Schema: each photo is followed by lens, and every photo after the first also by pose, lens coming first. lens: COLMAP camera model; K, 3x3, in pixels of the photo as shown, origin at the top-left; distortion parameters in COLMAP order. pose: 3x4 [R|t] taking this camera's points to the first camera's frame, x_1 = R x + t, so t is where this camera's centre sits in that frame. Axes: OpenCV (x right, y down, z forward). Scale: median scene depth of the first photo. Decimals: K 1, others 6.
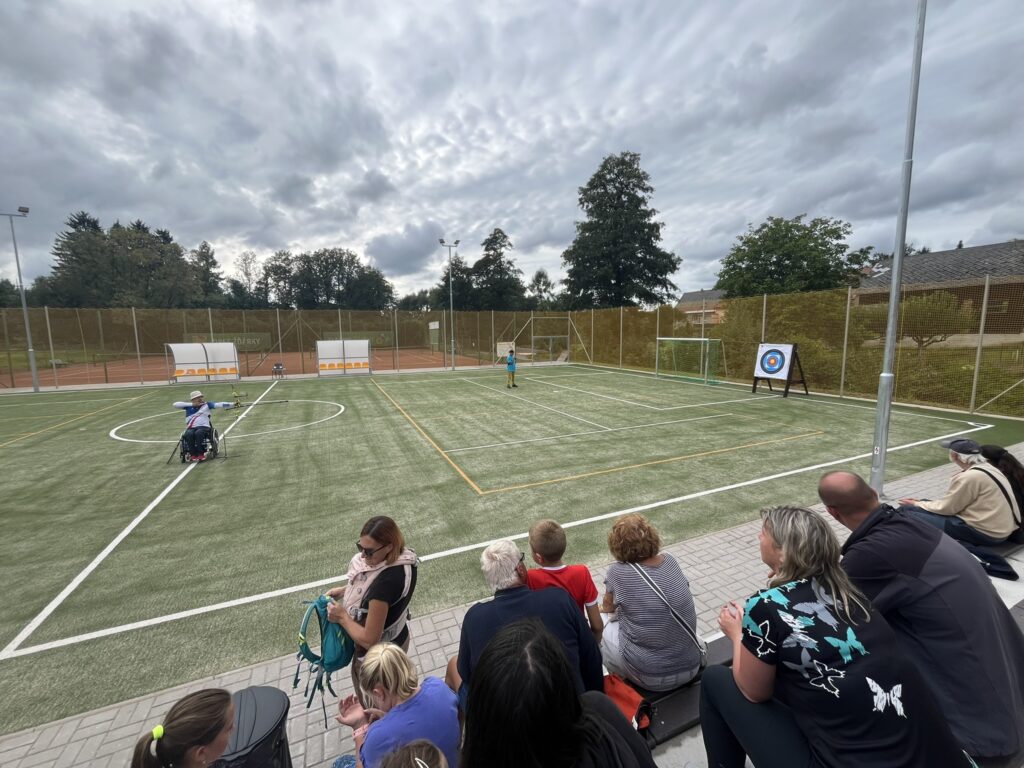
lens RADIAL K [[411.6, 0, 512.0], [0, 411.6, 384.0], [0, 0, 1]] dist [-0.002493, -0.000560]
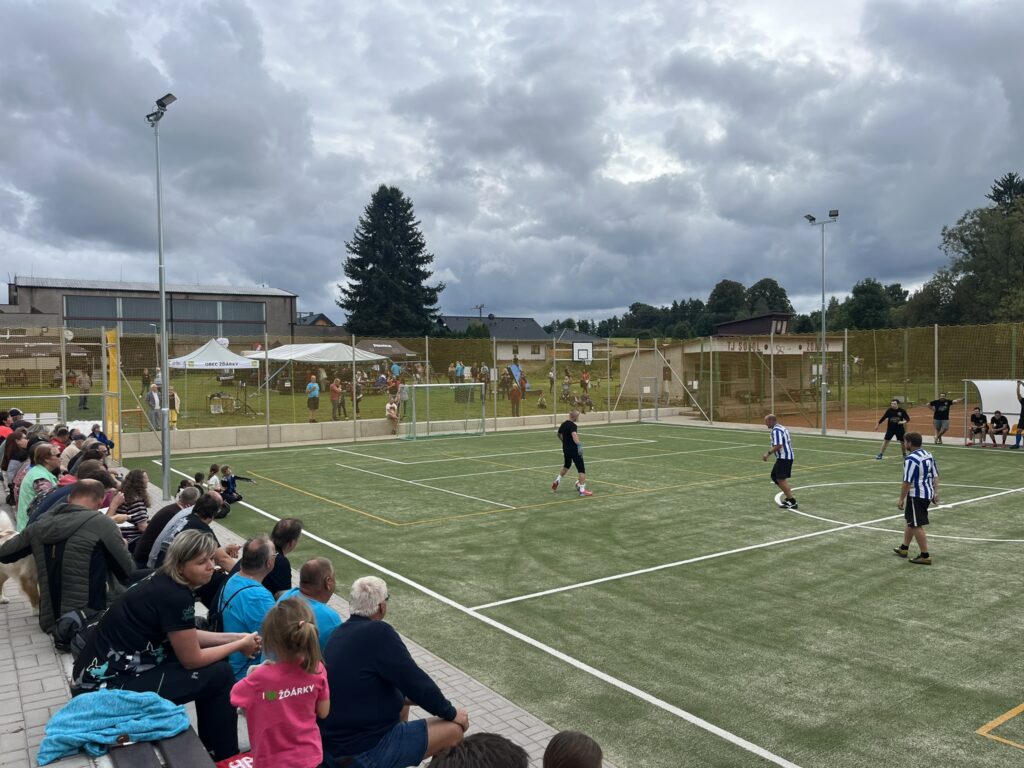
lens RADIAL K [[779.3, 0, 512.0], [0, 779.3, 384.0], [0, 0, 1]] dist [0.091825, -0.120534]
pose [[0.187157, 0.030898, -0.981844, 0.199340], [-0.116218, 0.993182, 0.009102, -0.019331], [0.975431, 0.112404, 0.189472, 0.083745]]
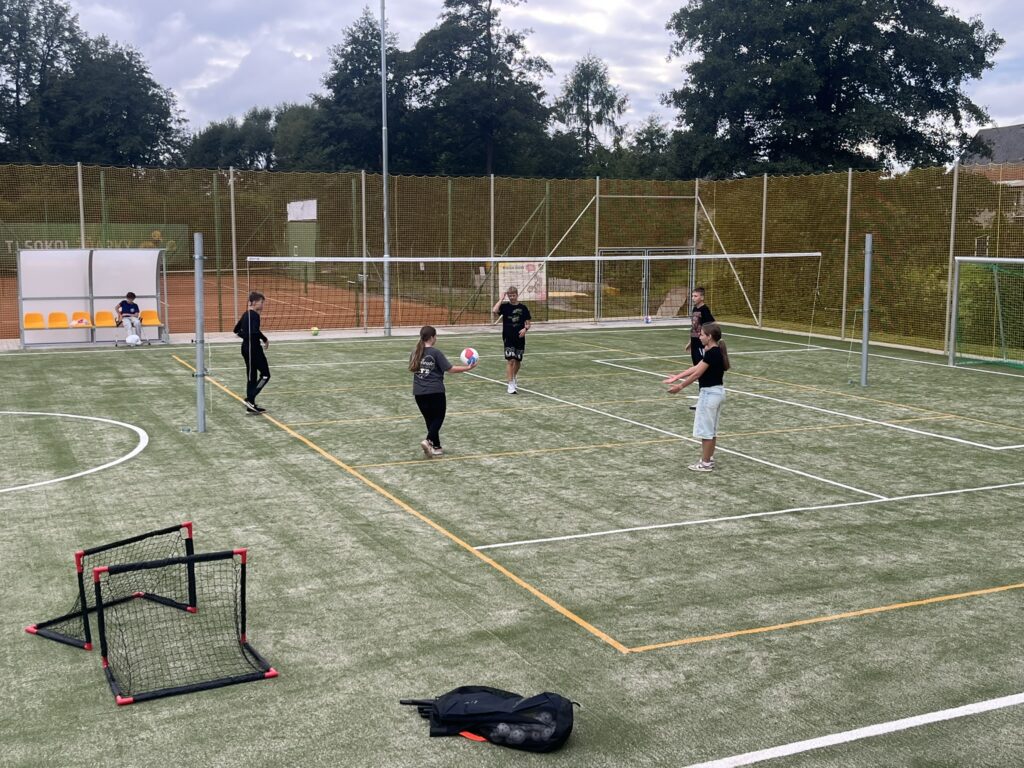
lens RADIAL K [[1145.9, 0, 512.0], [0, 1145.9, 384.0], [0, 0, 1]] dist [0.034193, -0.017271]
pose [[0.999783, 0.014033, 0.015378, -0.059938], [-0.014129, 0.999881, 0.006174, 0.001582], [-0.015290, -0.006390, 0.999863, -0.027344]]
